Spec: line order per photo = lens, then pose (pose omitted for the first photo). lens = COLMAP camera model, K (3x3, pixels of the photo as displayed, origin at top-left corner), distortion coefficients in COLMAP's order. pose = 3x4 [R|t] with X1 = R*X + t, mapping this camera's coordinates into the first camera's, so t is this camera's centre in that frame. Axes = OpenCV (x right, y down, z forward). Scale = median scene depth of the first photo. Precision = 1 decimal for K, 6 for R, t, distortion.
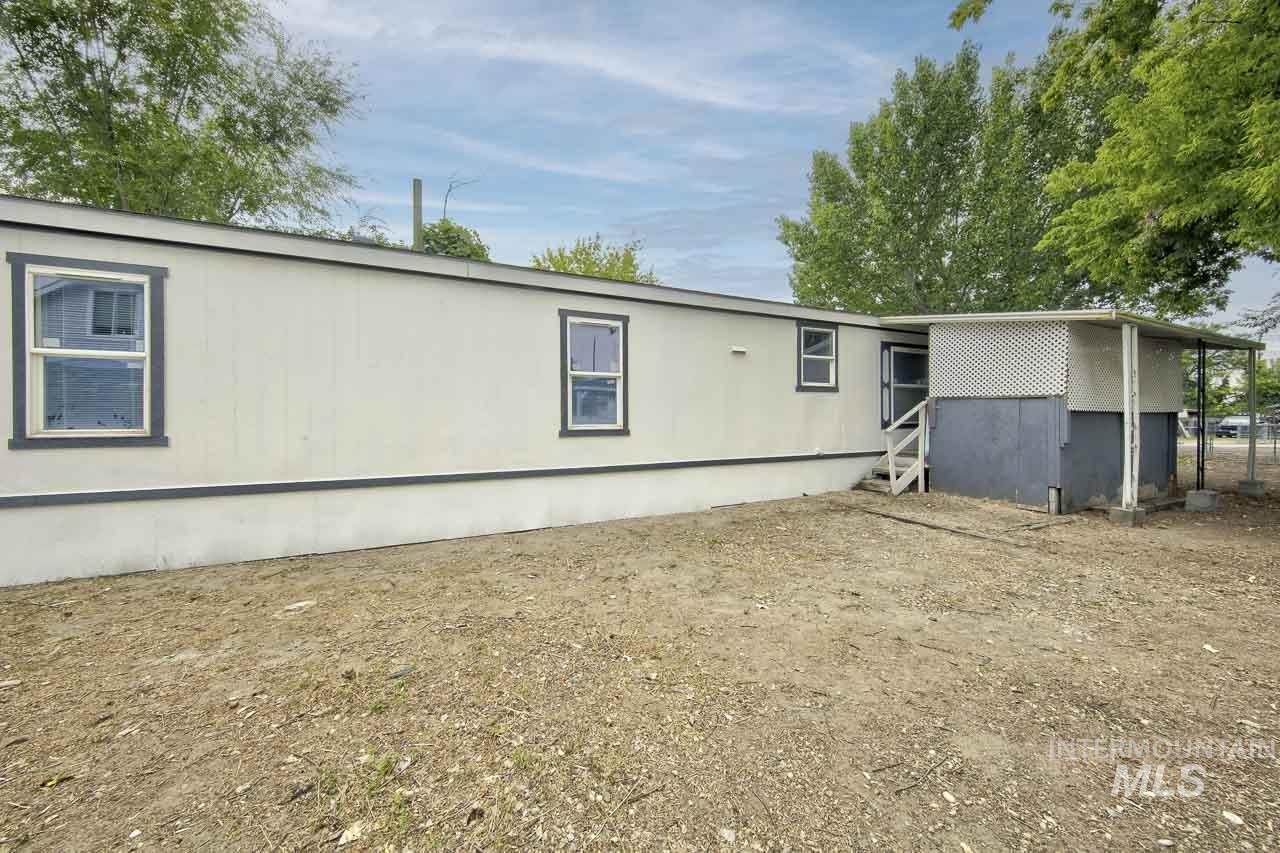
lens RADIAL K [[403.0, 0, 640.0], [0, 403.0, 426.5], [0, 0, 1]] dist [-0.007716, -0.001261]
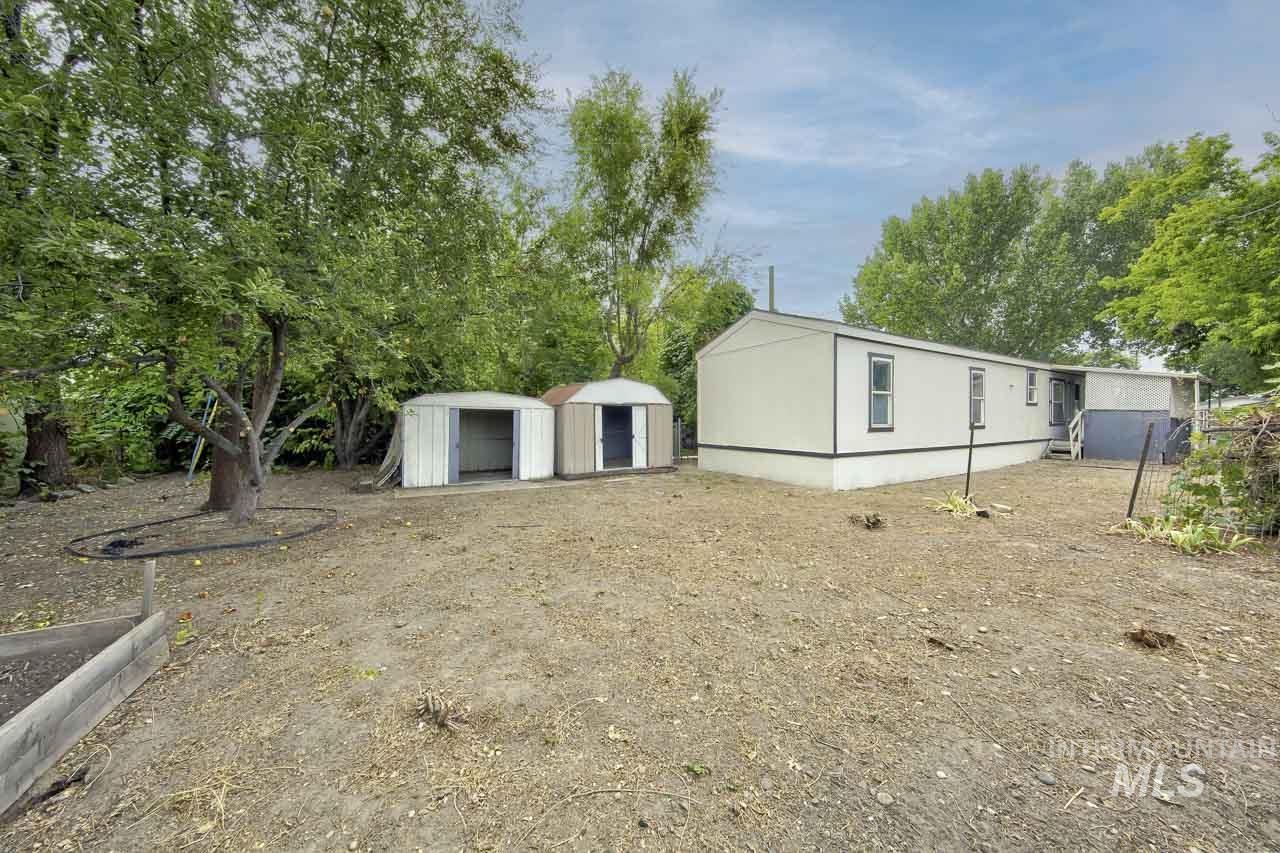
lens RADIAL K [[447.6, 0, 642.6], [0, 447.6, 407.5], [0, 0, 1]] dist [0.001365, 0.000008]
pose [[0.984547, 0.004987, 0.175052, -1.569907], [0.003462, 0.998845, -0.047927, 0.011571], [-0.175089, 0.047793, 0.983392, -0.659054]]
